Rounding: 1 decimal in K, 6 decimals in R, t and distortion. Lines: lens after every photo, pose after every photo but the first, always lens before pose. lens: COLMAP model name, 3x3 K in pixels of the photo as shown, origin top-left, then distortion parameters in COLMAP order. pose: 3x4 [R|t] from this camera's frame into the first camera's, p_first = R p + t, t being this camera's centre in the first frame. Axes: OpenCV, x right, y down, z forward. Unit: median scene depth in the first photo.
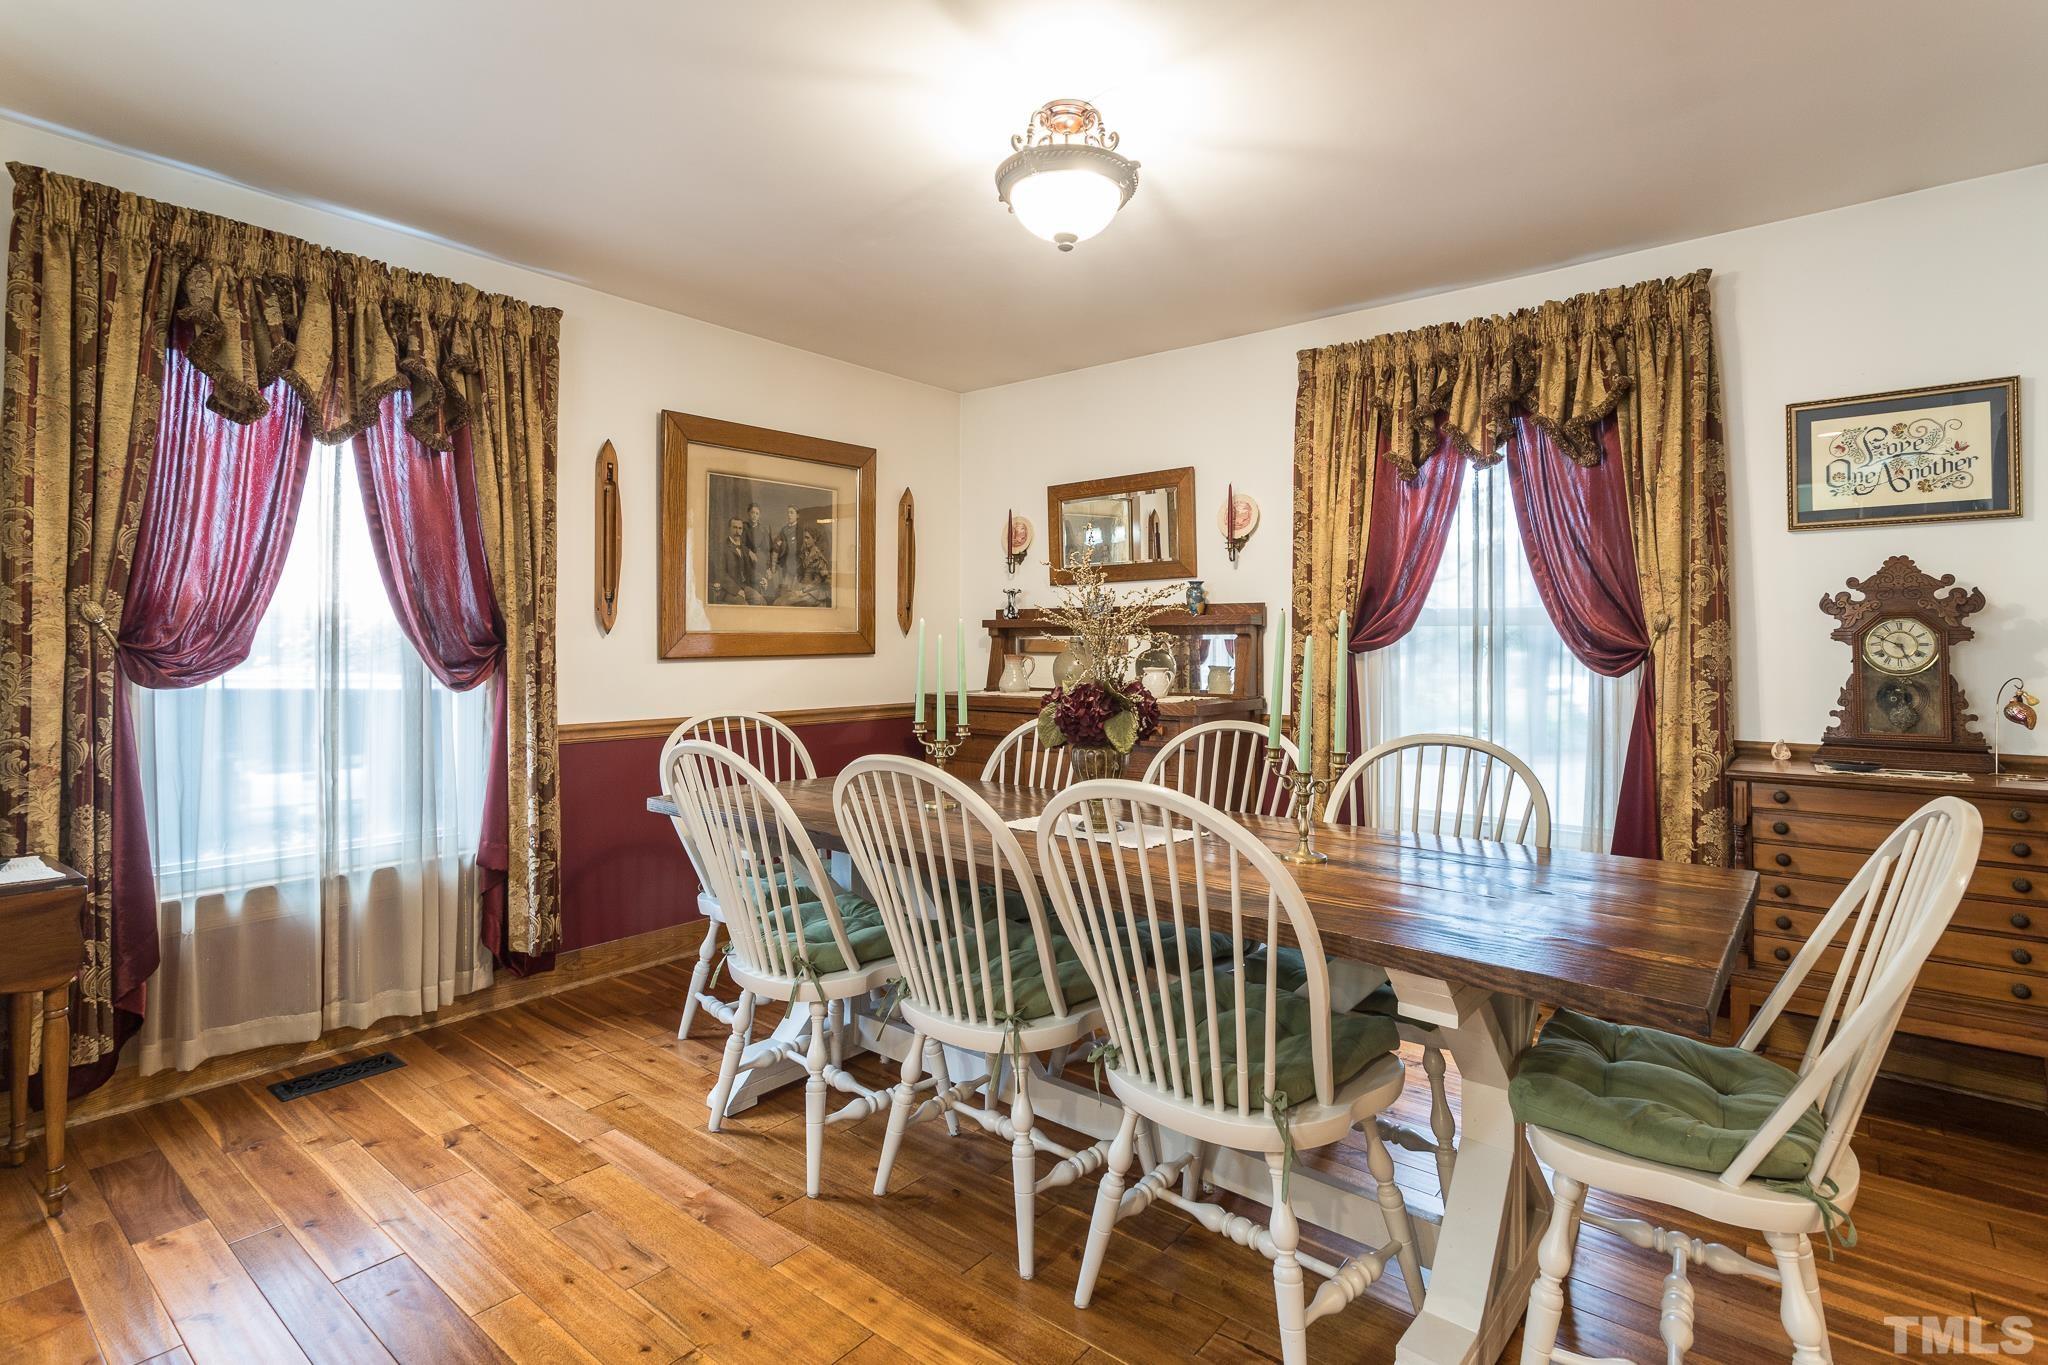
lens RADIAL K [[988.6, 0, 1065.8], [0, 988.6, 633.7], [0, 0, 1]] dist [0.000933, 0.002442]
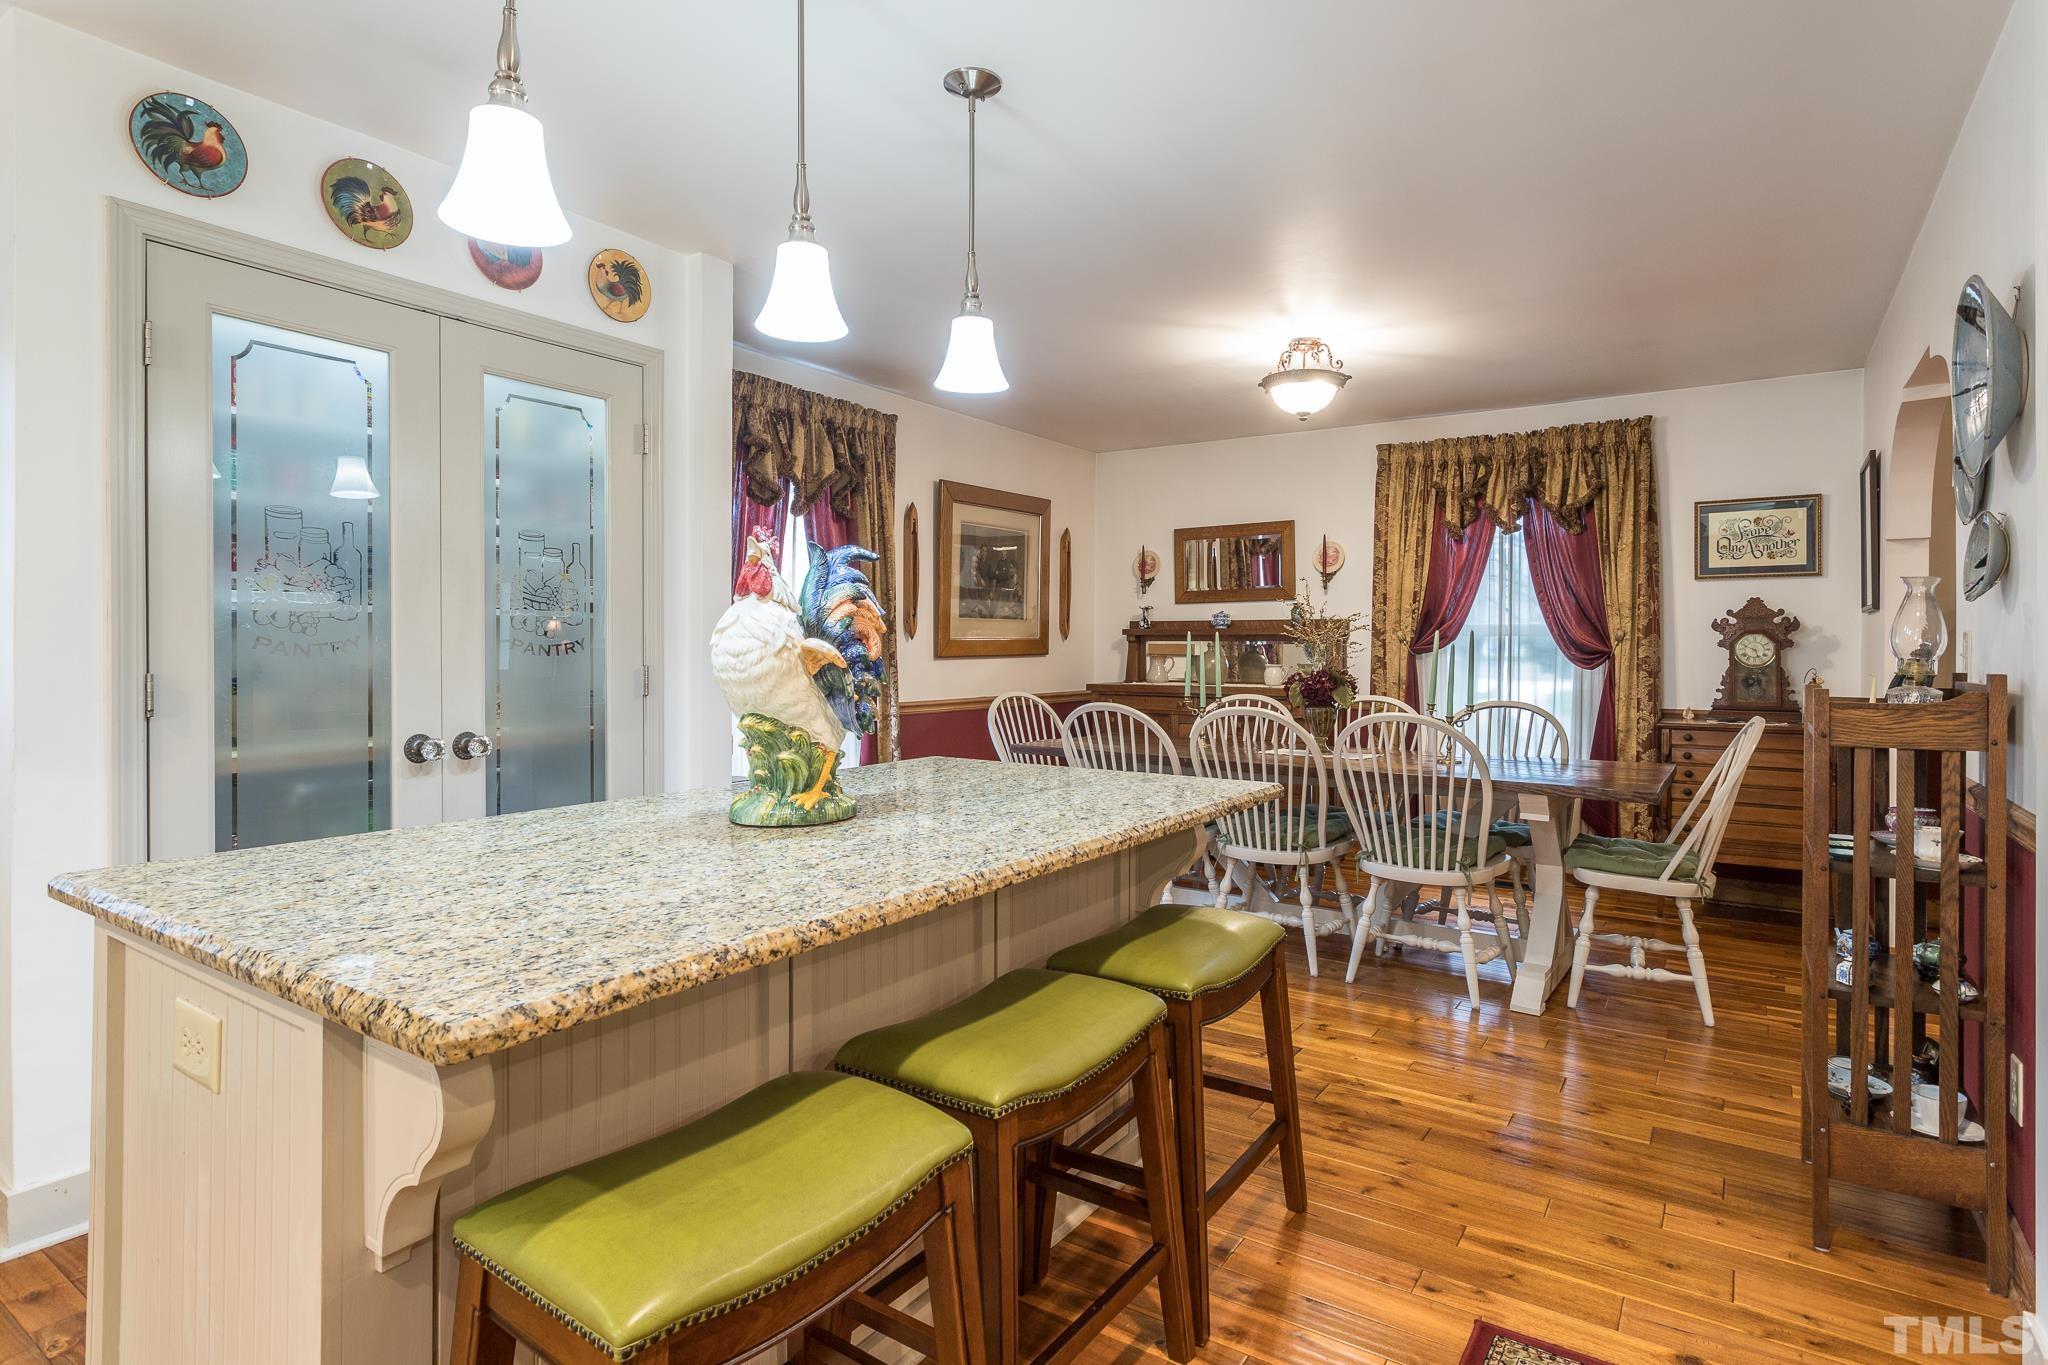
lens RADIAL K [[1050.4, 0, 1069.9], [0, 1050.4, 656.4], [0, 0, 1]] dist [-0.000498, -0.000388]
pose [[0.995984, 0.002283, 0.089507, -0.427566], [-0.004107, 0.999788, 0.020197, -0.007959], [-0.089442, -0.020483, 0.995781, -0.601659]]
